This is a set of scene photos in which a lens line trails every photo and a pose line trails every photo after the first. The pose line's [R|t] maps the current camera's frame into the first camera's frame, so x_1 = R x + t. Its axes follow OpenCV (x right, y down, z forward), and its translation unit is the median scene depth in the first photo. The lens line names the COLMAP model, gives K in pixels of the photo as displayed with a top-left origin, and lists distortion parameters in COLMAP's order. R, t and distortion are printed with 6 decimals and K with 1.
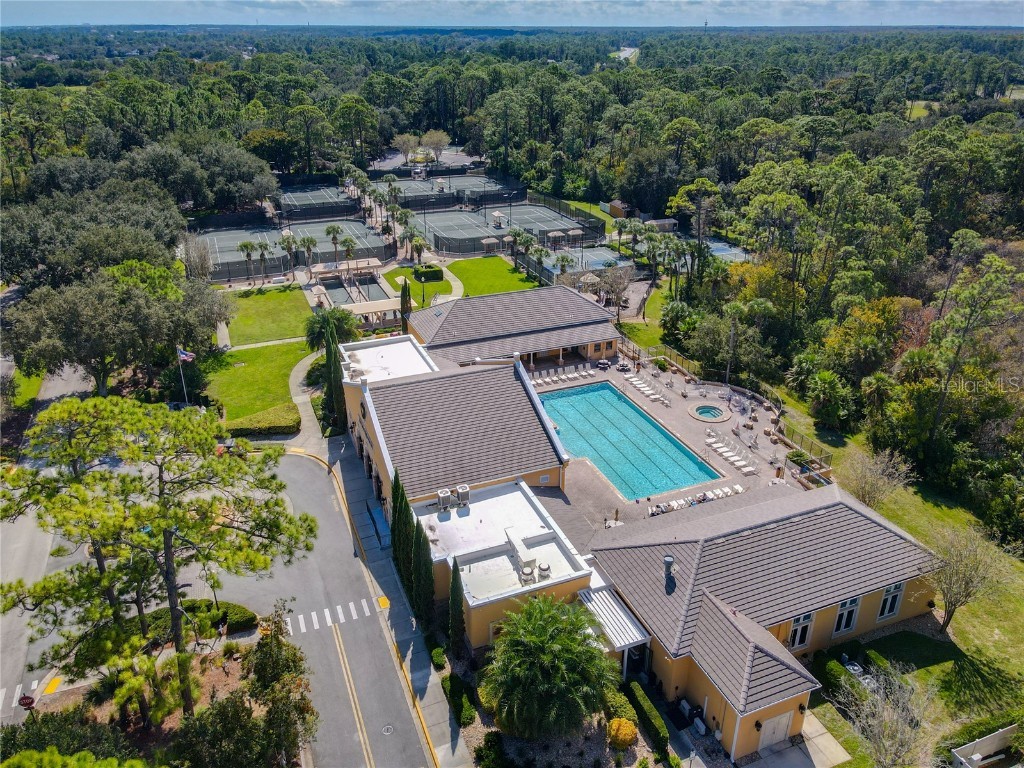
lens RADIAL K [[744.1, 0, 520.5], [0, 744.1, 379.4], [0, 0, 1]] dist [0.025997, 0.006040]
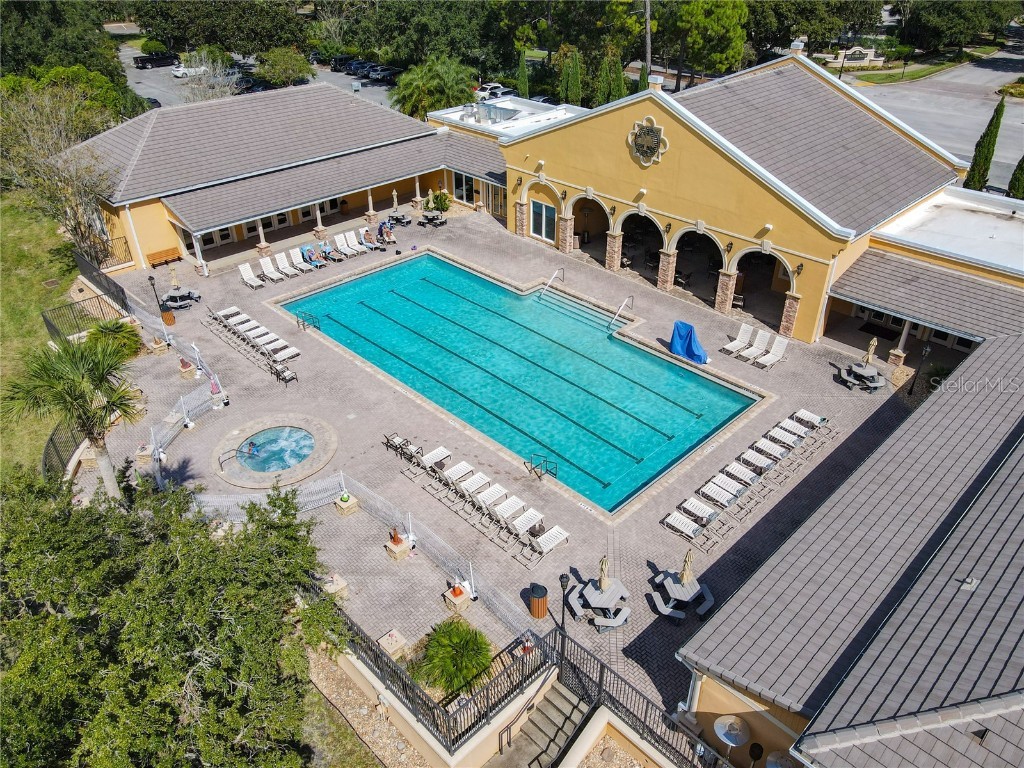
lens RADIAL K [[723.8, 0, 514.1], [0, 723.8, 383.8], [0, 0, 1]] dist [0.097026, 0.001486]
pose [[-0.926075, 0.213749, -0.310960, 0.232823], [-0.159536, 0.525018, 0.836005, -0.262867], [0.341955, 0.823813, -0.452106, 1.090167]]
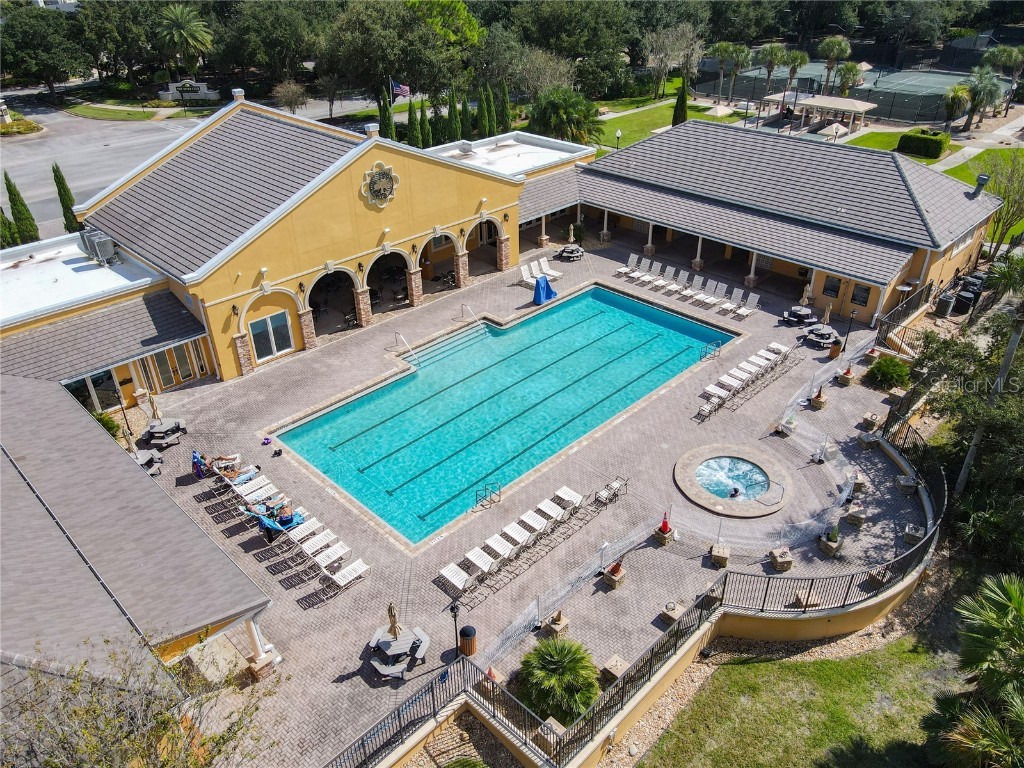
lens RADIAL K [[744.1, 0, 520.5], [0, 744.1, 379.4], [0, 0, 1]] dist [0.025997, 0.006040]
pose [[0.390603, 0.464107, -0.795006, 0.443445], [-0.387450, 0.866277, 0.315351, -0.067038], [0.835052, 0.184848, 0.518189, 0.668768]]
